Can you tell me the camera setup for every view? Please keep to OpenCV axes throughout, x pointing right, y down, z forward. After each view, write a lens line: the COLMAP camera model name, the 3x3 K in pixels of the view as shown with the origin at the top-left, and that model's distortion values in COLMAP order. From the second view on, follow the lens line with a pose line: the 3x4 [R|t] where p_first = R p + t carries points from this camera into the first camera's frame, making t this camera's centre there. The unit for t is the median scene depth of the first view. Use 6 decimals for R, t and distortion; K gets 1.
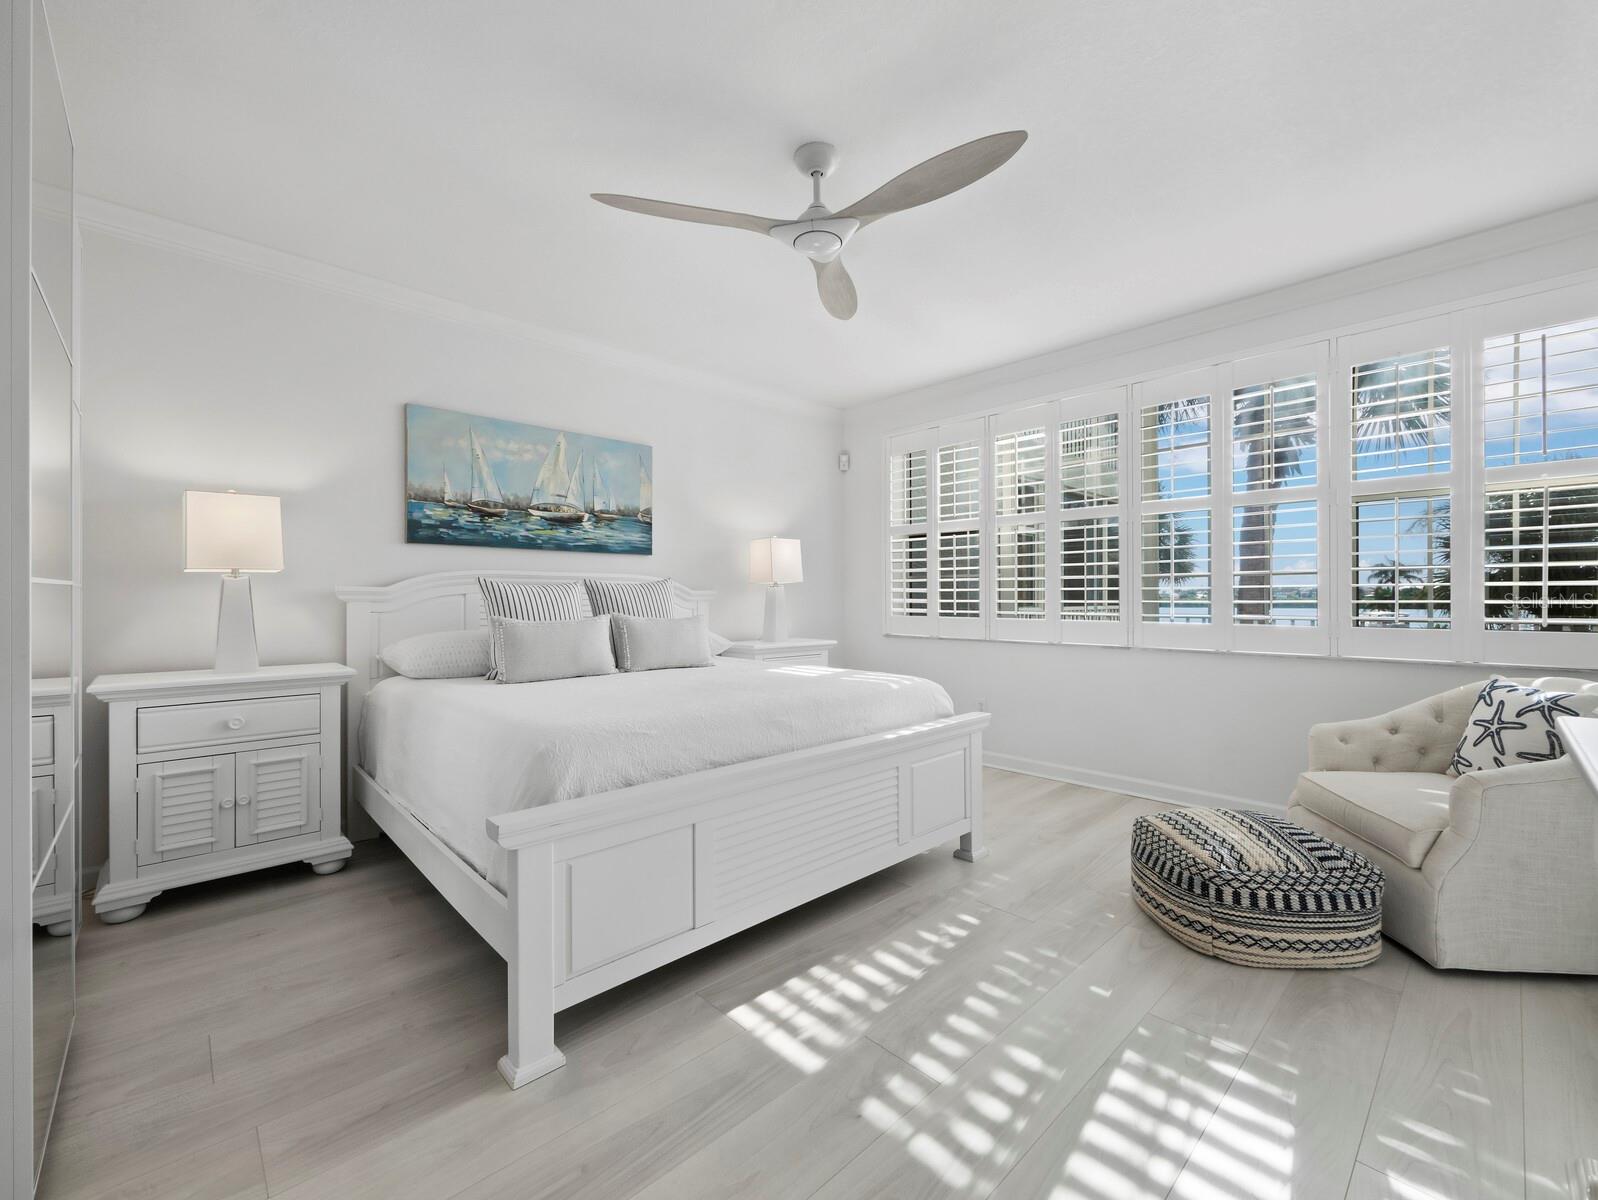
lens RADIAL K [[678.4, 0, 790.5], [0, 678.4, 599.6], [0, 0, 1]] dist [-0.006704, 0.000260]
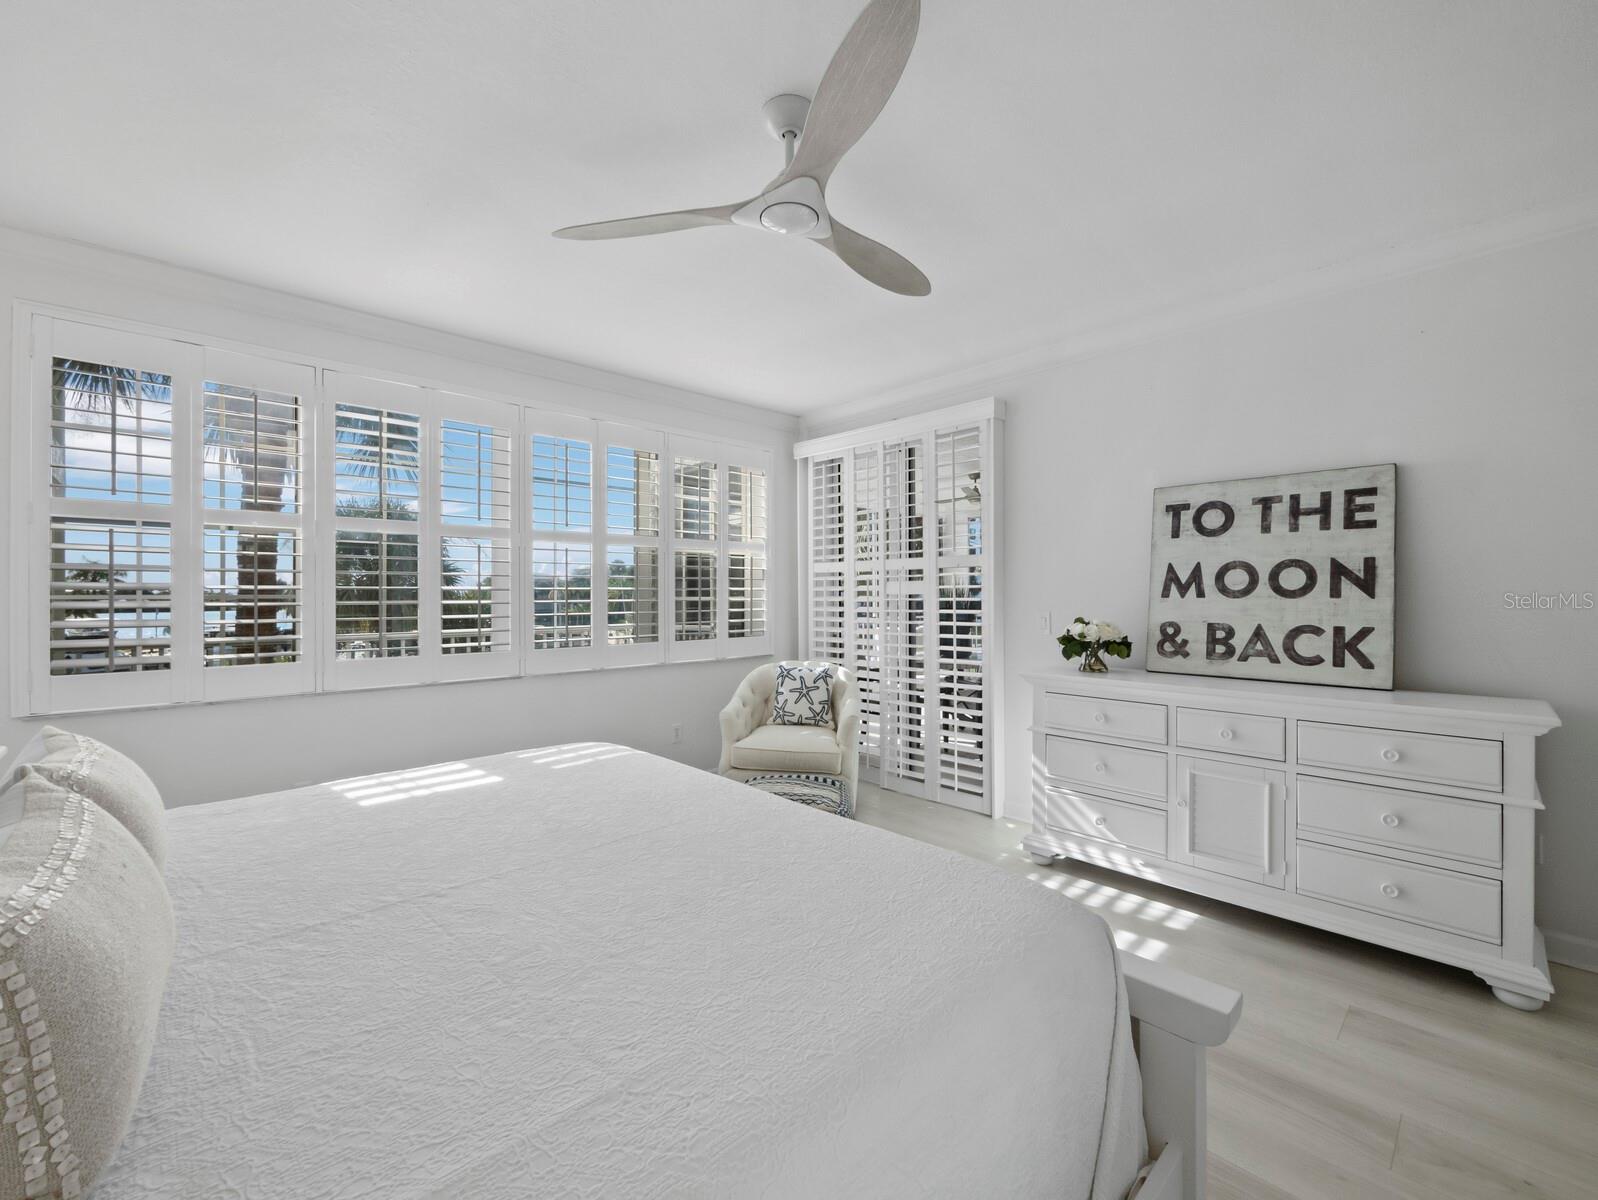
lens RADIAL K [[678.4, 0, 790.3], [0, 678.4, 594.7], [0, 0, 1]] dist [-0.006704, 0.000260]
pose [[-0.003941, -0.000997, 0.999992, -0.789581], [0.004673, 0.999989, 0.001015, -0.074228], [-0.999981, 0.004677, -0.003936, 1.017623]]
